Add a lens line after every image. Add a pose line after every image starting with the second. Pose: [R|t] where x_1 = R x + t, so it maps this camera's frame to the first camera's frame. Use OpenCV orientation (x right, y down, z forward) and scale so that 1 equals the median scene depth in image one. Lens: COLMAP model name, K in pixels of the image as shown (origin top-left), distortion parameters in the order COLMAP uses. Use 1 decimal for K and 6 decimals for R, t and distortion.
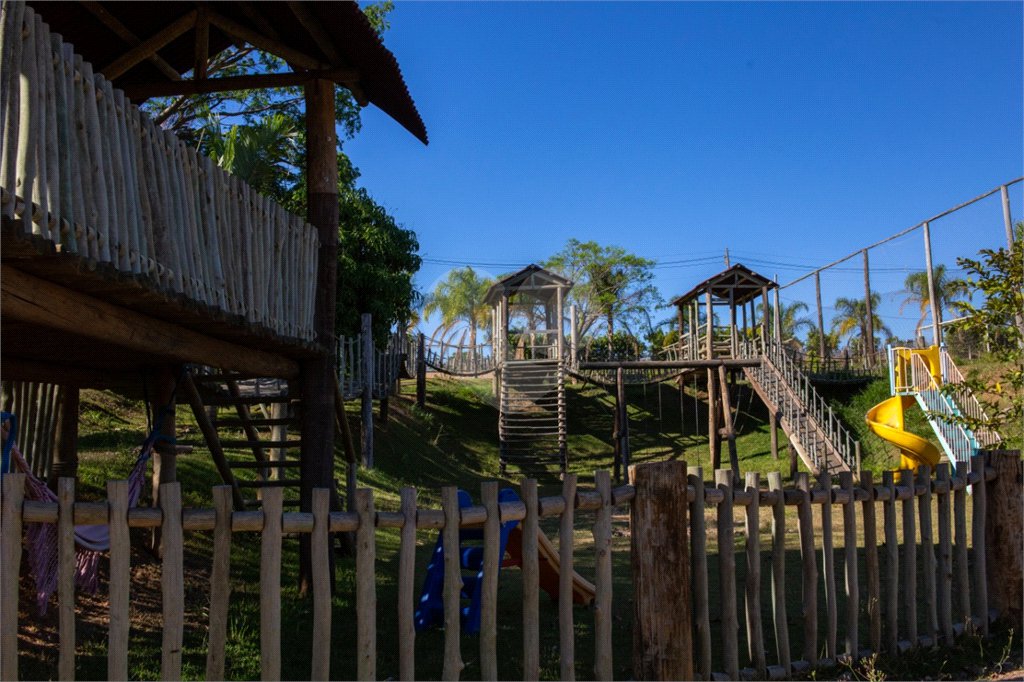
lens RADIAL K [[984.5, 0, 512.0], [0, 984.5, 341.0], [0, 0, 1]] dist [-0.096682, 0.022091]
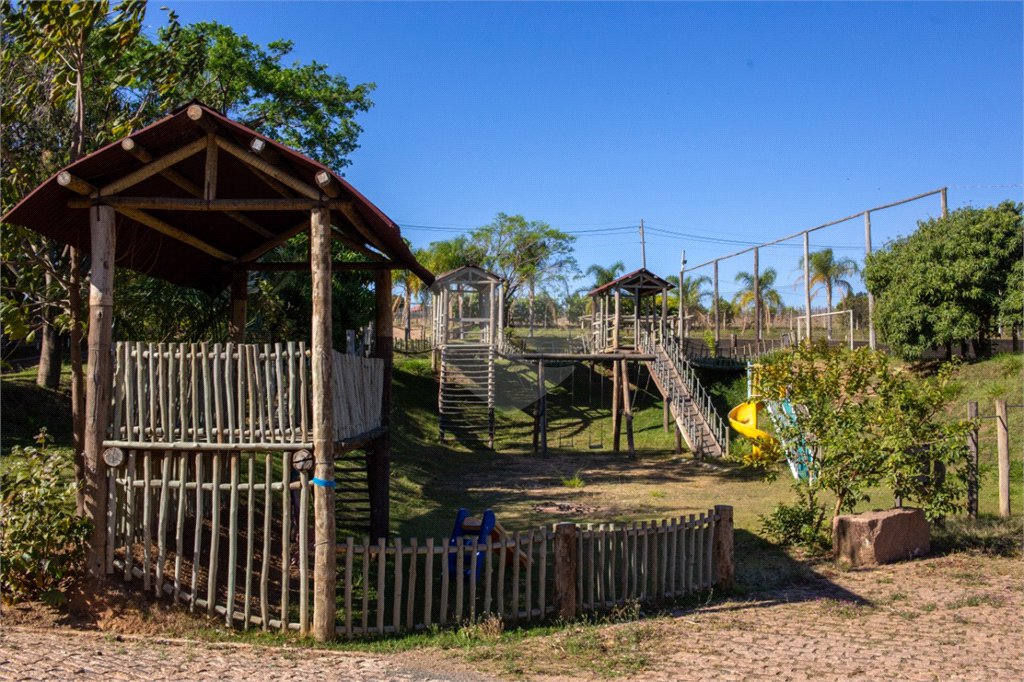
lens RADIAL K [[984.5, 0, 512.0], [0, 984.5, 341.0], [0, 0, 1]] dist [-0.096682, 0.022091]
pose [[0.995795, 0.034131, 0.085011, -0.026289], [-0.039651, 0.997155, 0.064107, -0.059932], [-0.082581, -0.067208, 0.994316, -0.177516]]
